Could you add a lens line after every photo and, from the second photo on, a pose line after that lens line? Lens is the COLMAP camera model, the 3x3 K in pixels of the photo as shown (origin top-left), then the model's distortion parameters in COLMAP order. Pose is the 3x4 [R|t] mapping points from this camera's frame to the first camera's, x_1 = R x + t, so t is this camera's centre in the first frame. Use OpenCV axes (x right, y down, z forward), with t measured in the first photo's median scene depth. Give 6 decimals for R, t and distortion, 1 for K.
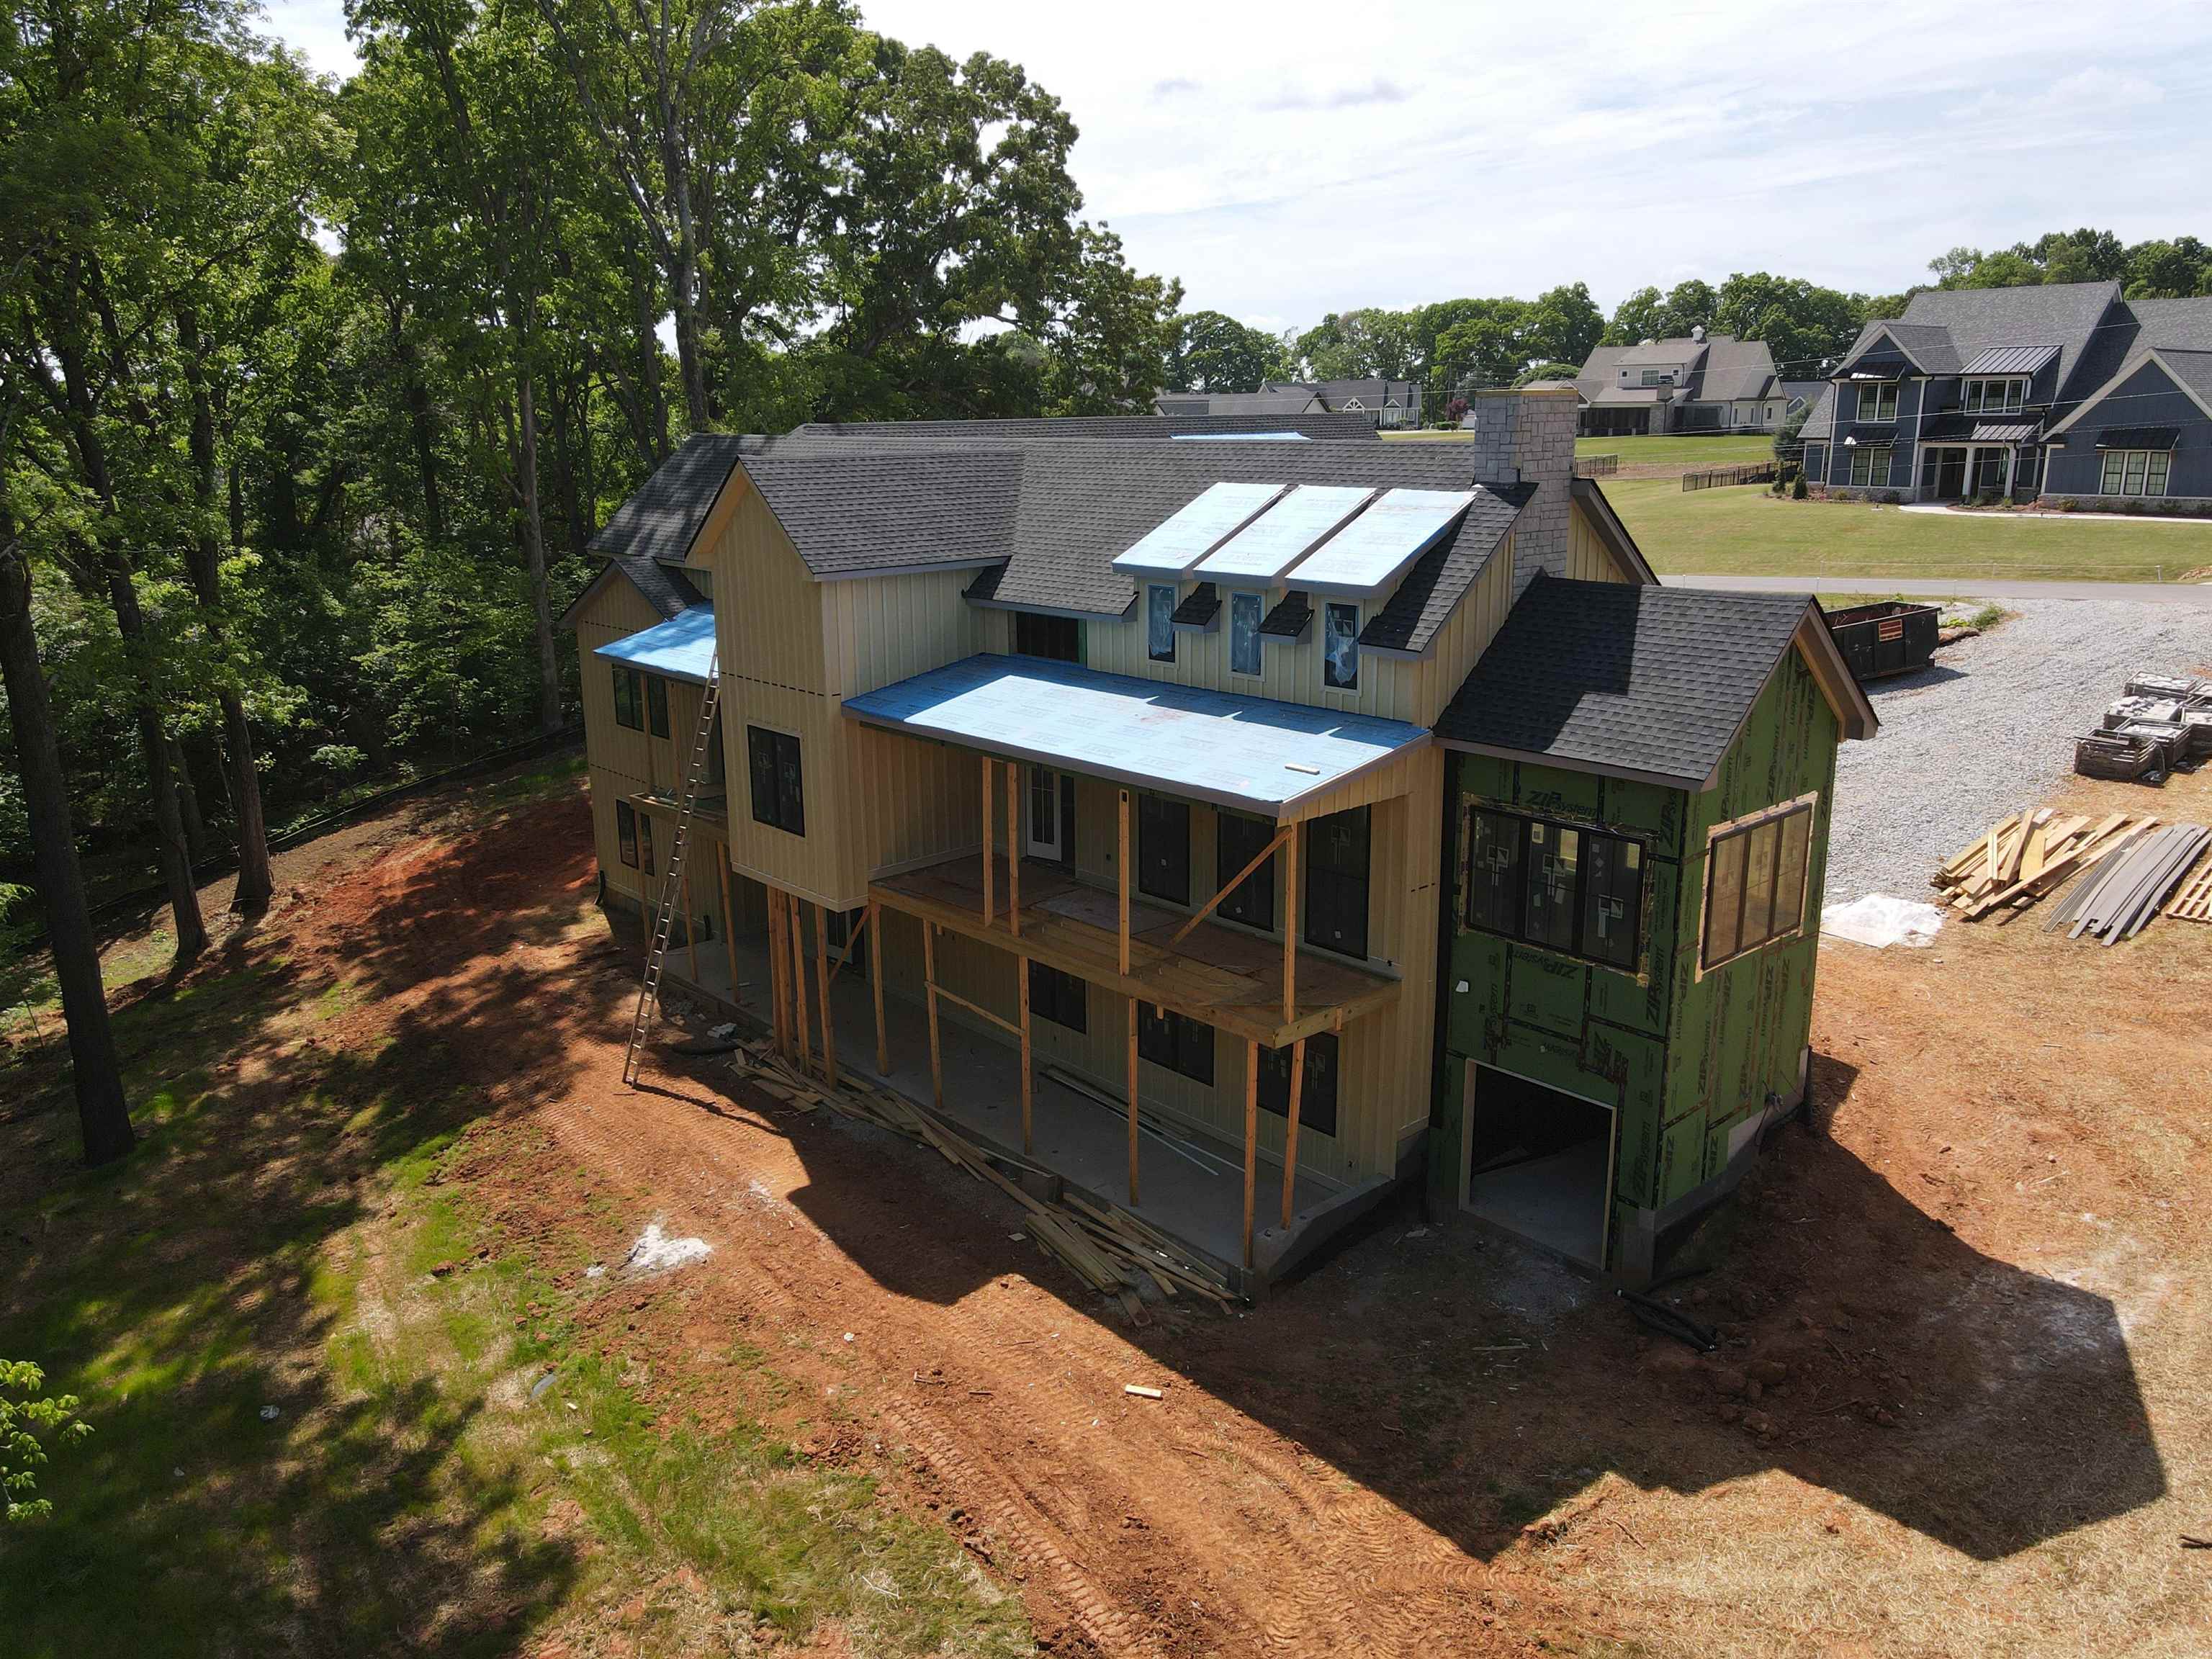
lens RADIAL K [[1574.7, 0, 1100.5], [0, 1574.7, 813.6], [0, 0, 1]] dist [0.001741, -0.000488]
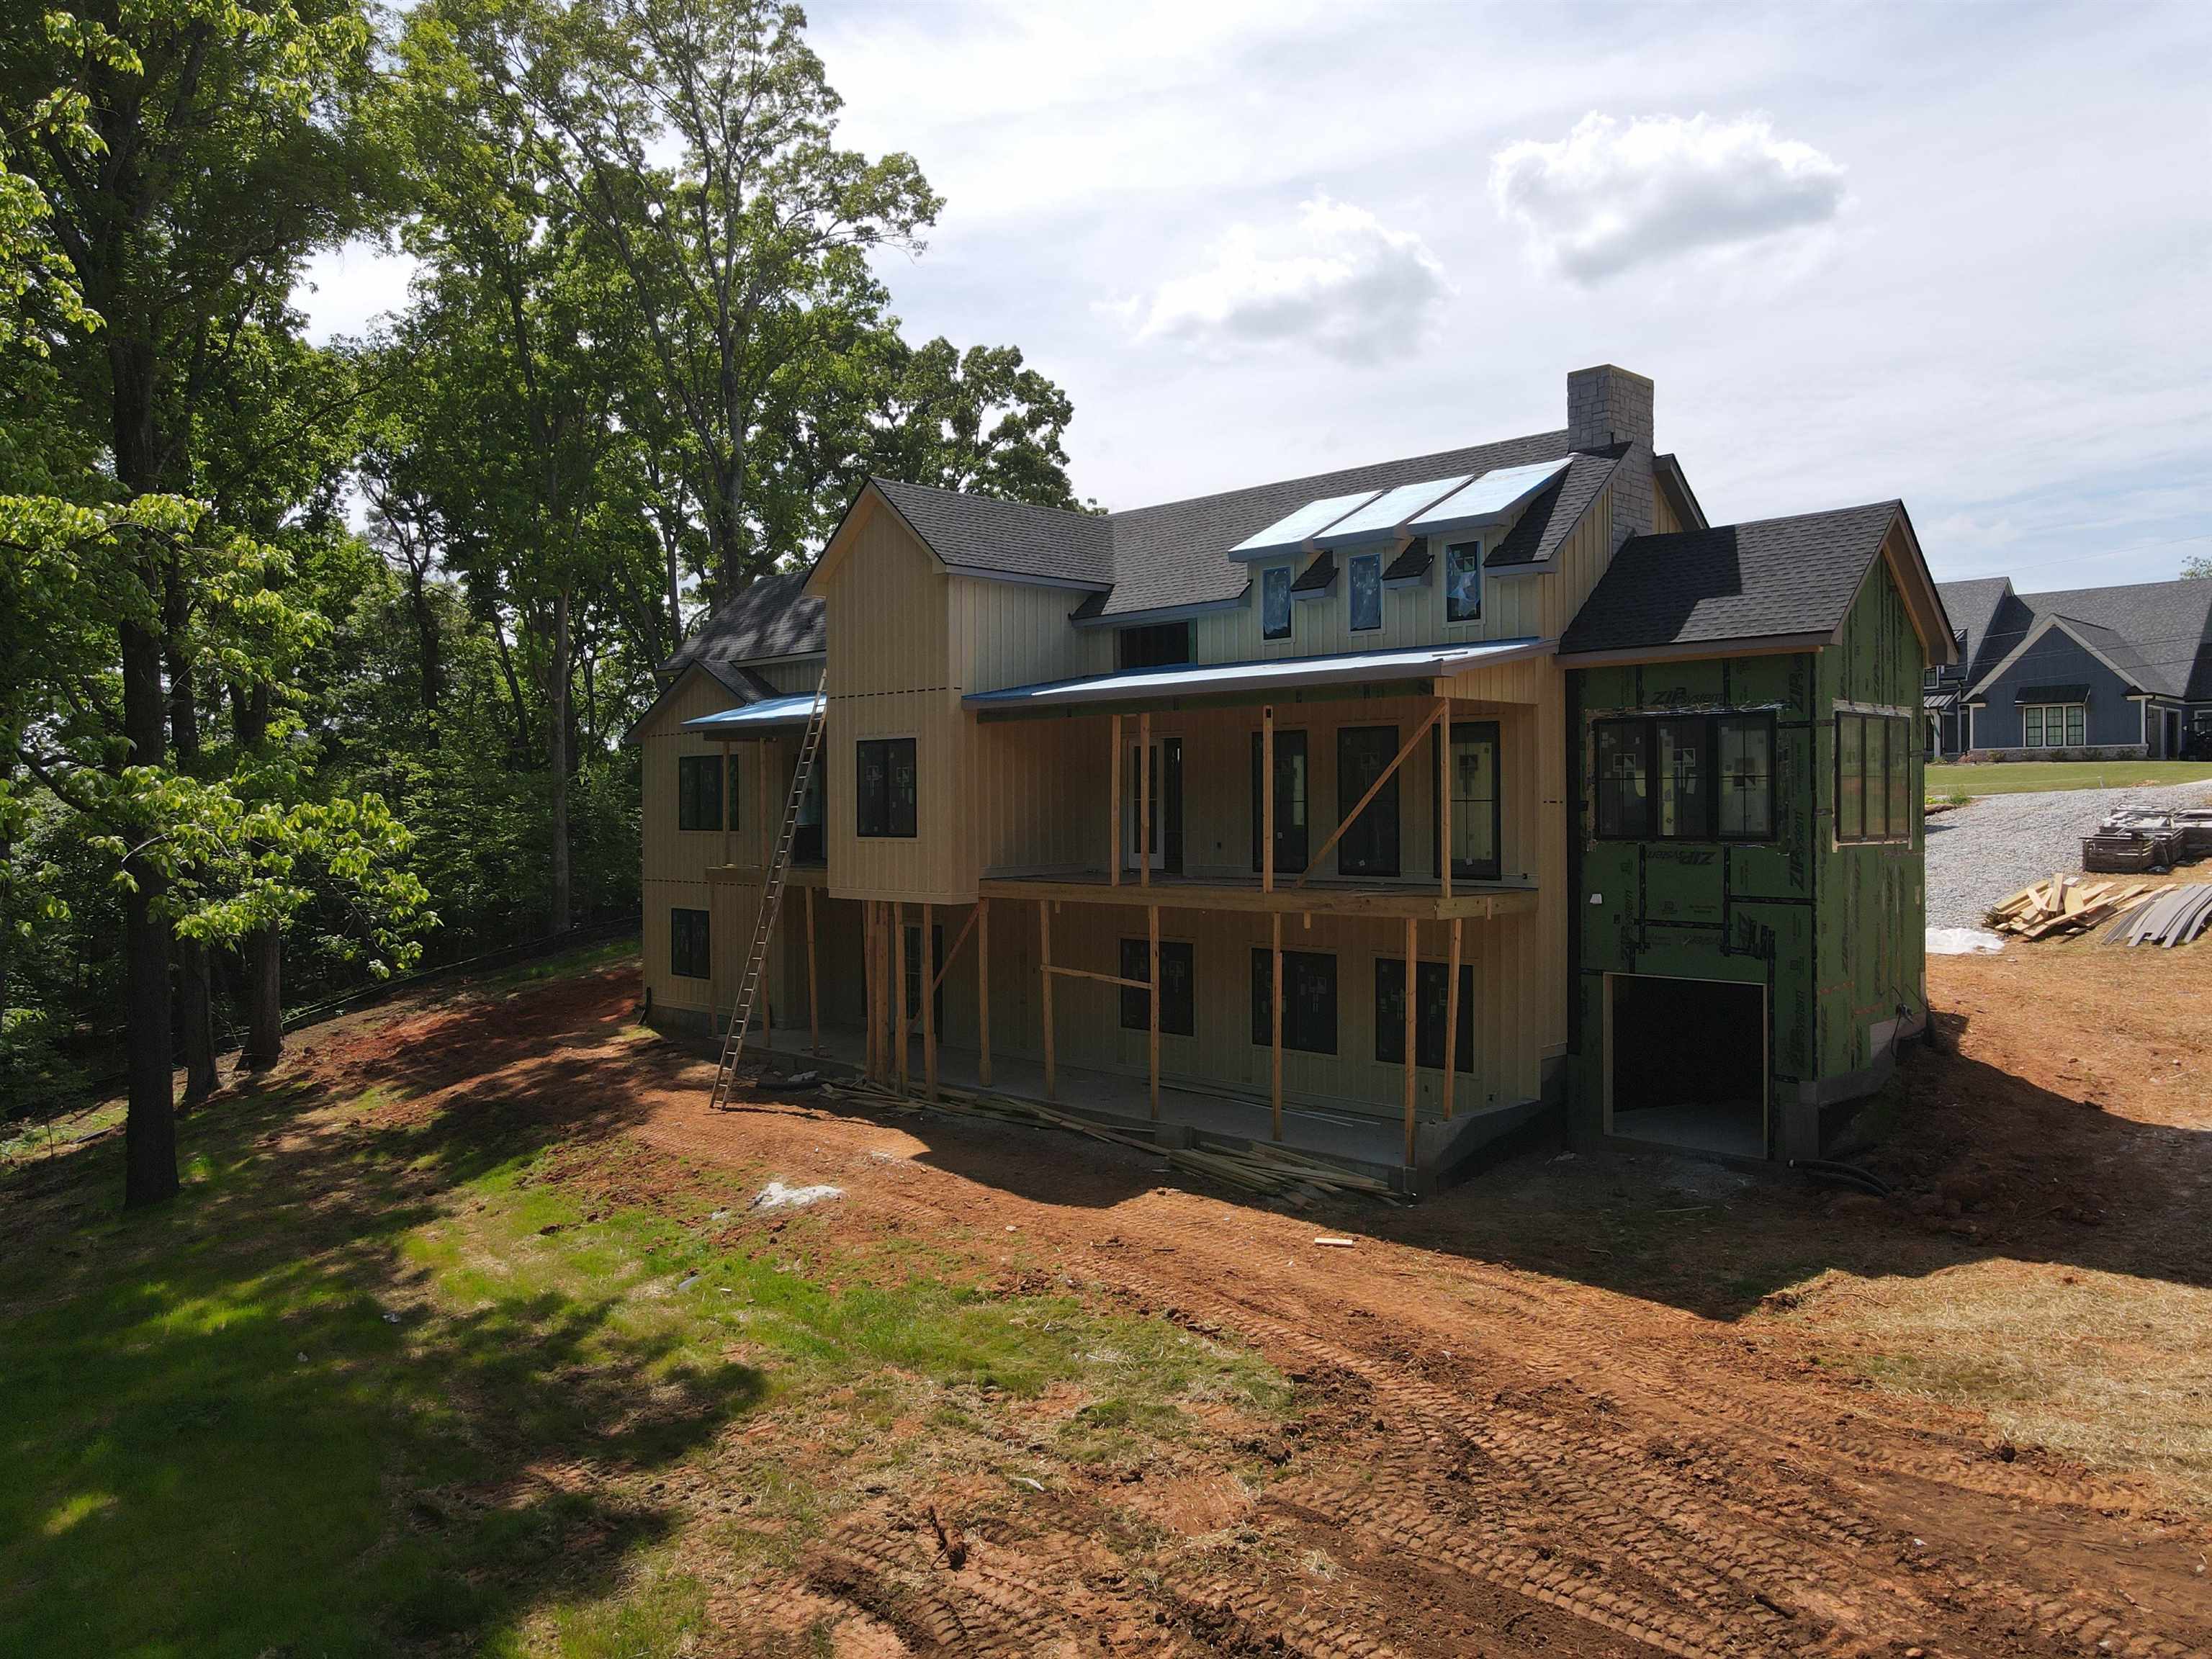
lens RADIAL K [[1574.7, 0, 1100.5], [0, 1574.7, 813.6], [0, 0, 1]] dist [0.001741, -0.000488]
pose [[0.998886, 0.005083, 0.046904, -0.143768], [0.006149, 0.971674, -0.236245, 0.298571], [-0.046776, 0.236271, 0.970561, 0.000684]]
